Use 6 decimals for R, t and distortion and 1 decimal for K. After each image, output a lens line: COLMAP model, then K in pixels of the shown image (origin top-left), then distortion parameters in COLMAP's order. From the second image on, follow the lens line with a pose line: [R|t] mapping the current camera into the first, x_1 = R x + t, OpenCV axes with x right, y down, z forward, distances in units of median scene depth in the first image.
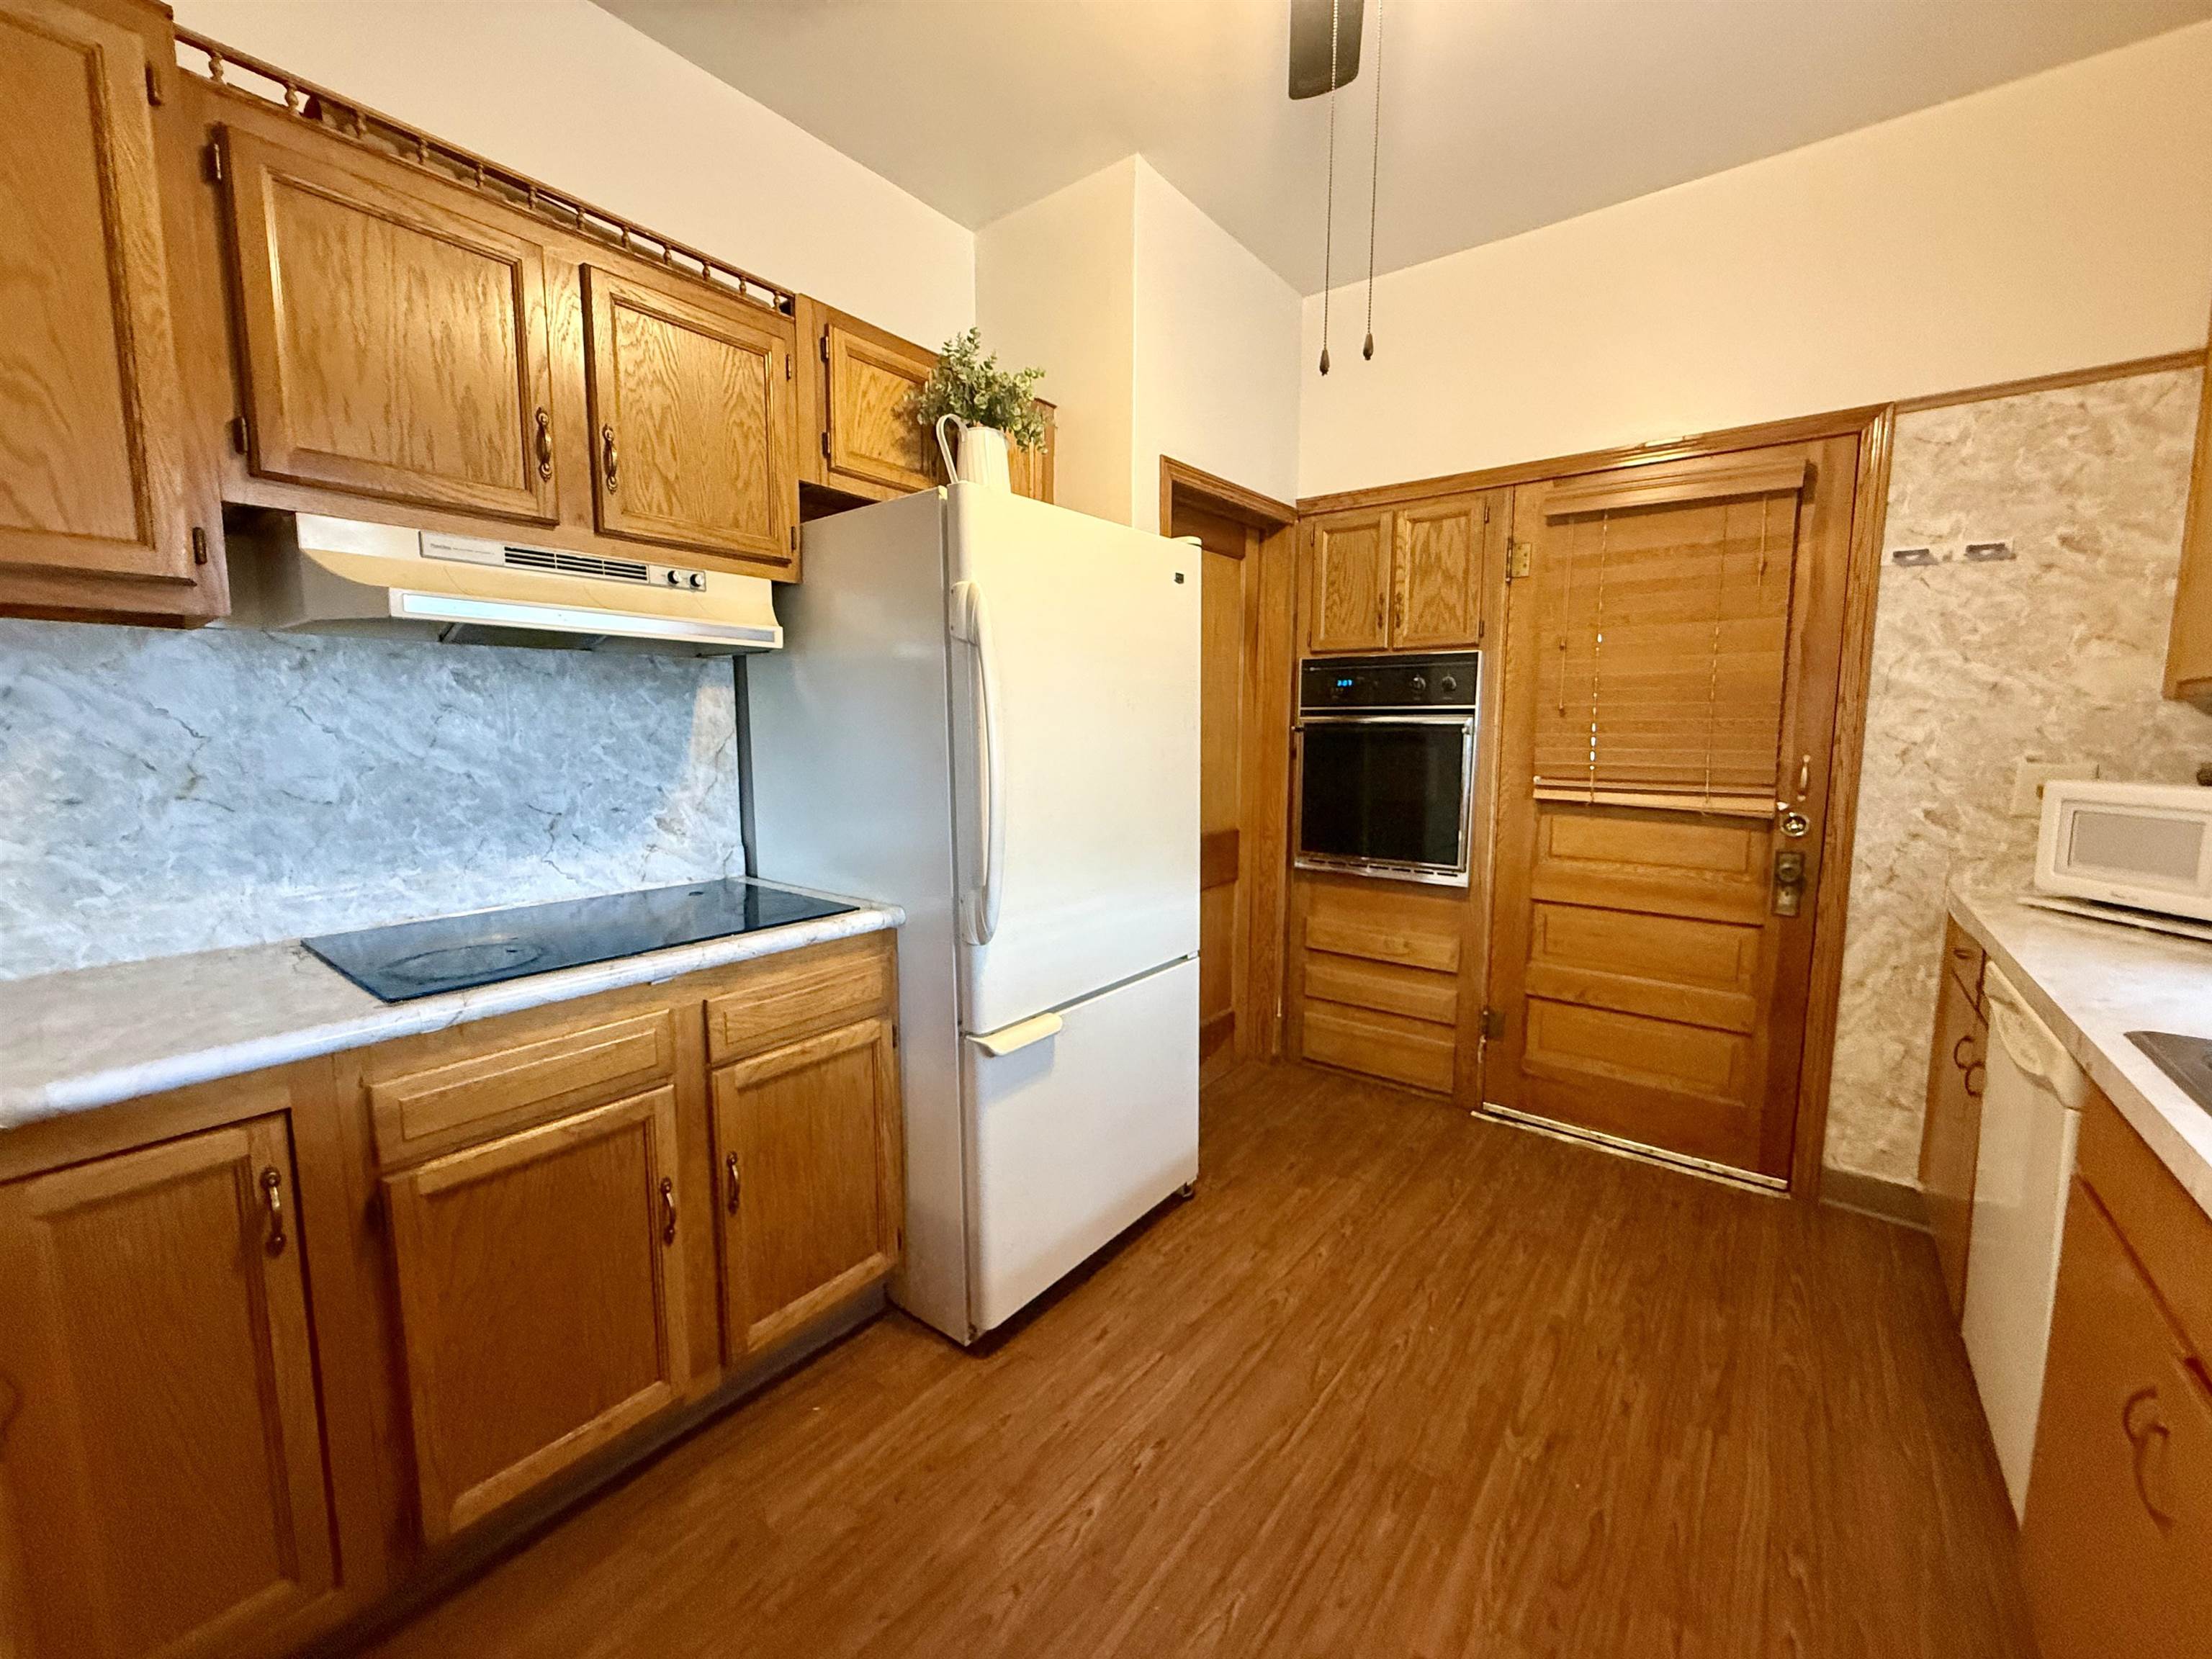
lens RADIAL K [[880.3, 0, 1099.3], [0, 880.3, 825.6], [0, 0, 1]] dist [-0.000301, 0.000311]
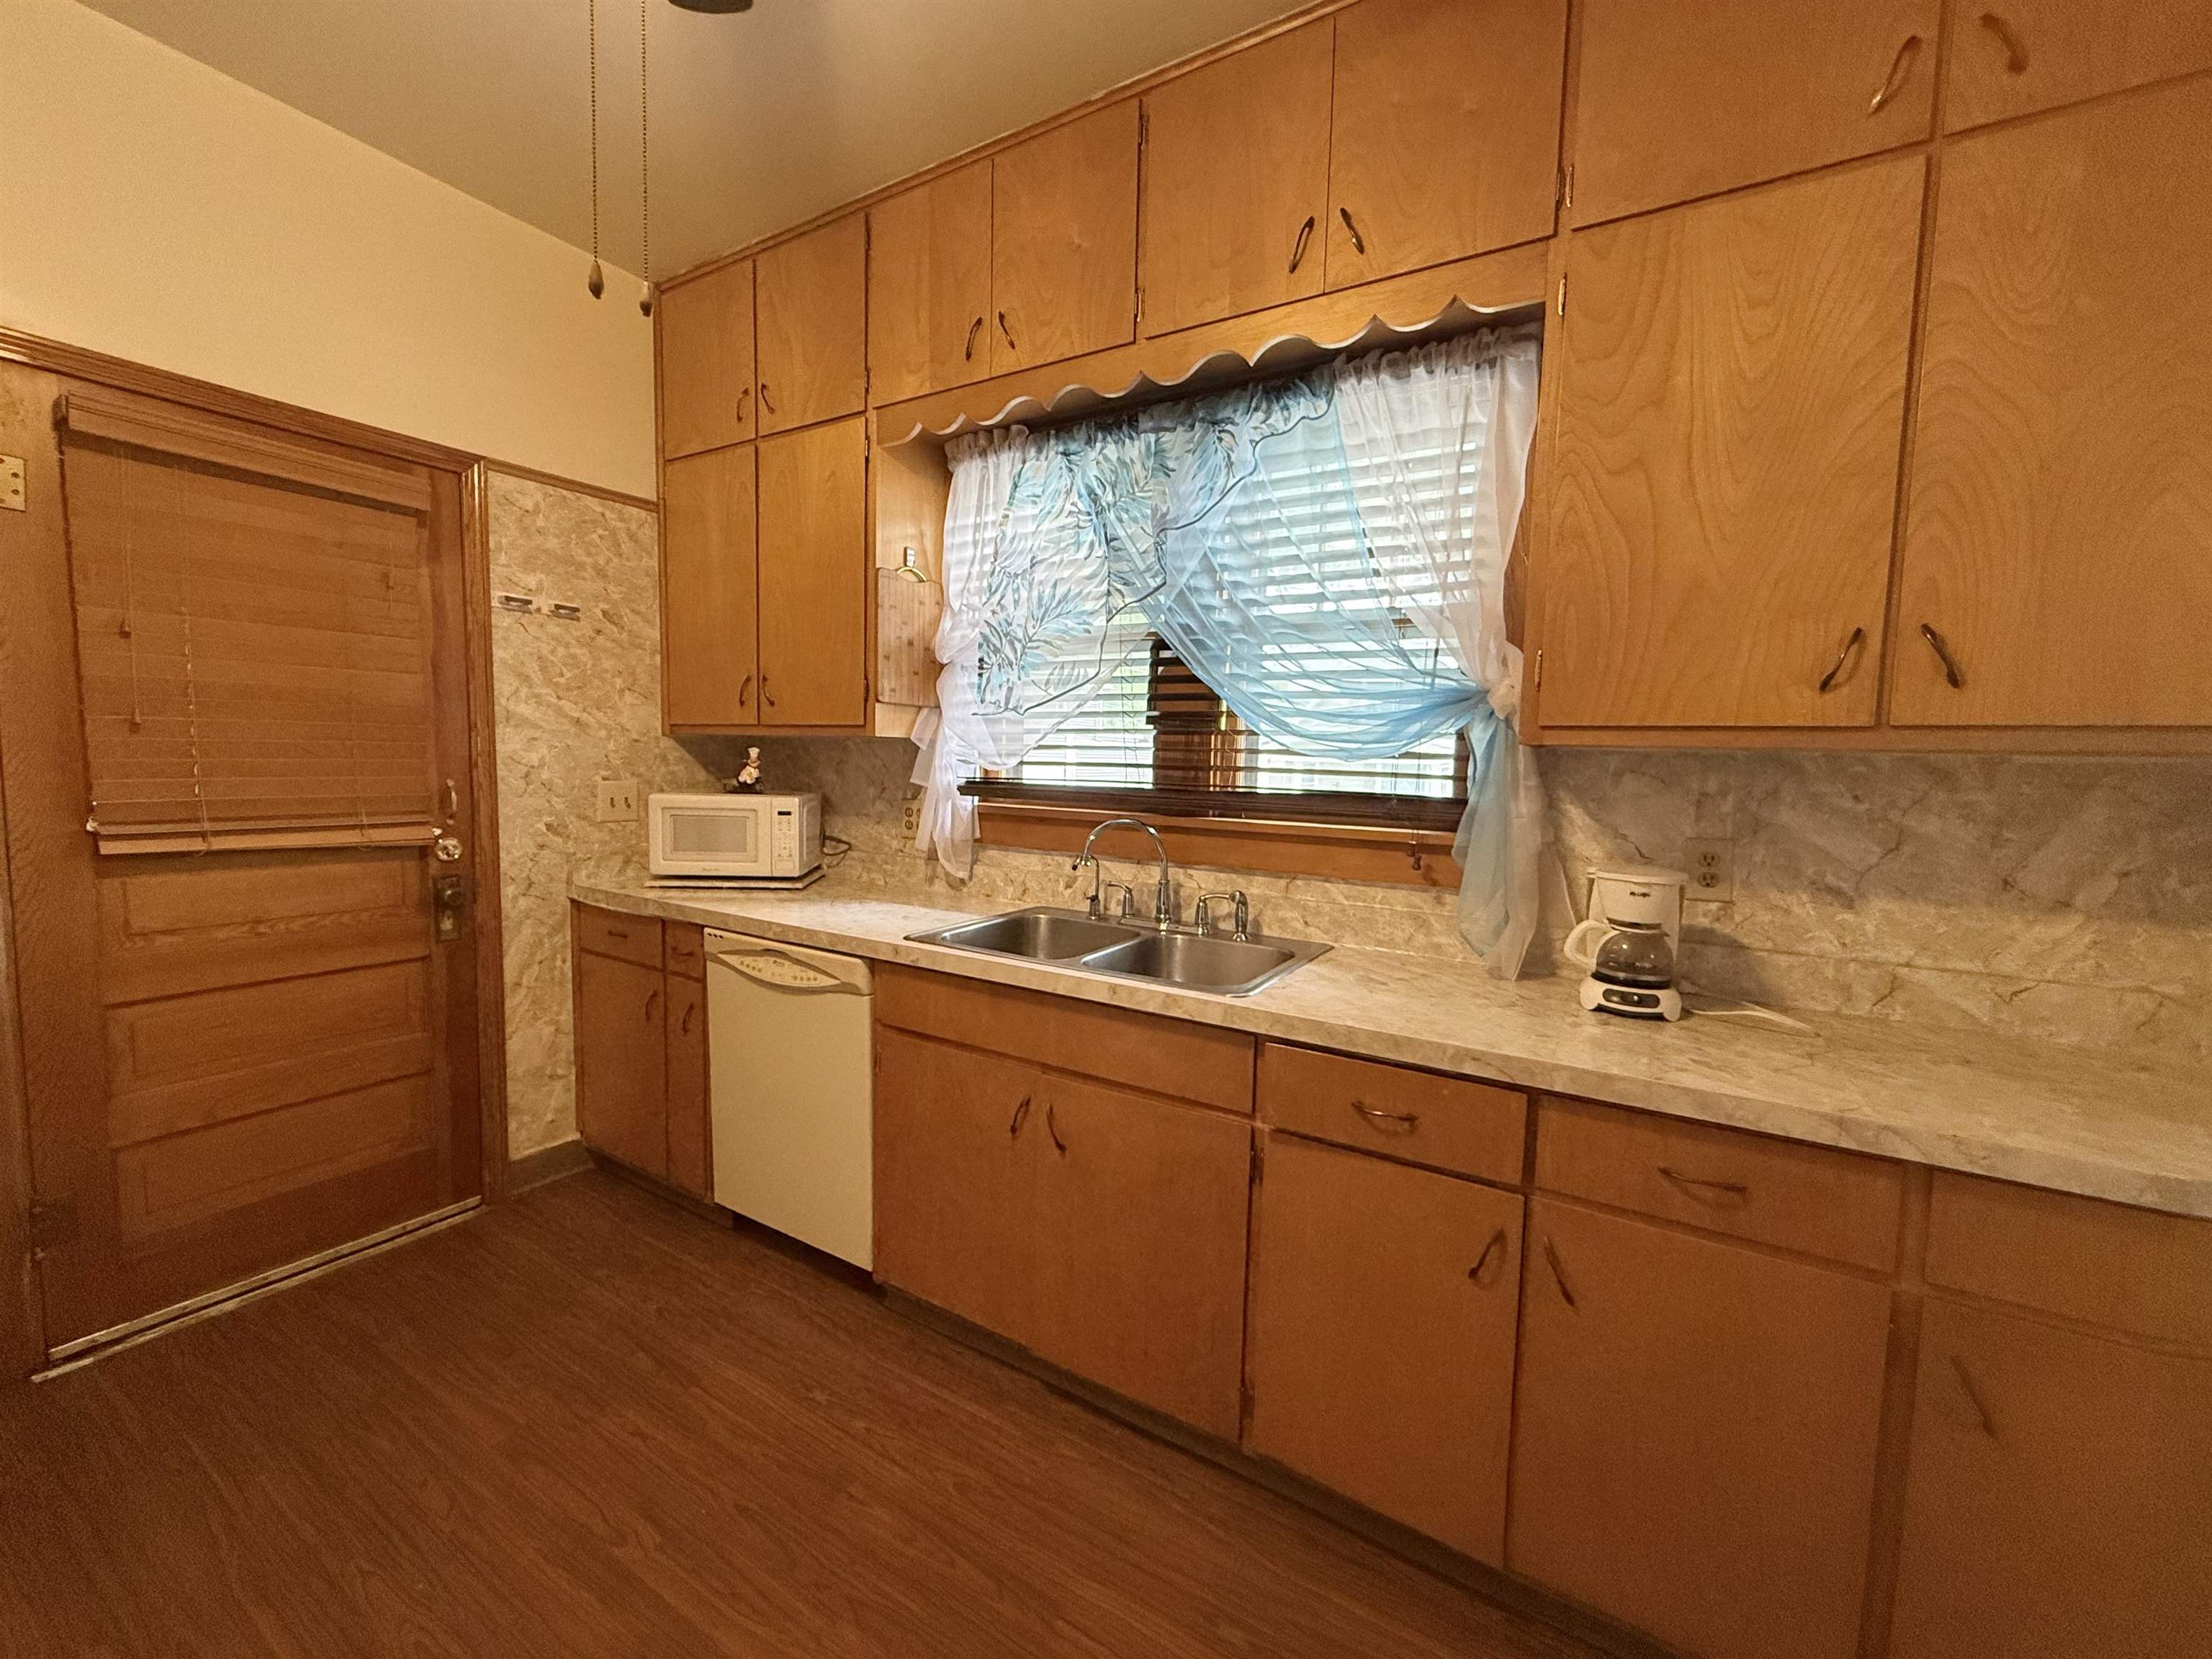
lens RADIAL K [[880.3, 0, 1099.3], [0, 880.3, 825.6], [0, 0, 1]] dist [-0.000301, 0.000311]
pose [[-0.118043, -0.087164, 0.989176, -0.309879], [0.084549, 0.991640, 0.097471, -0.067196], [-0.989403, 0.095139, -0.109686, 0.401823]]
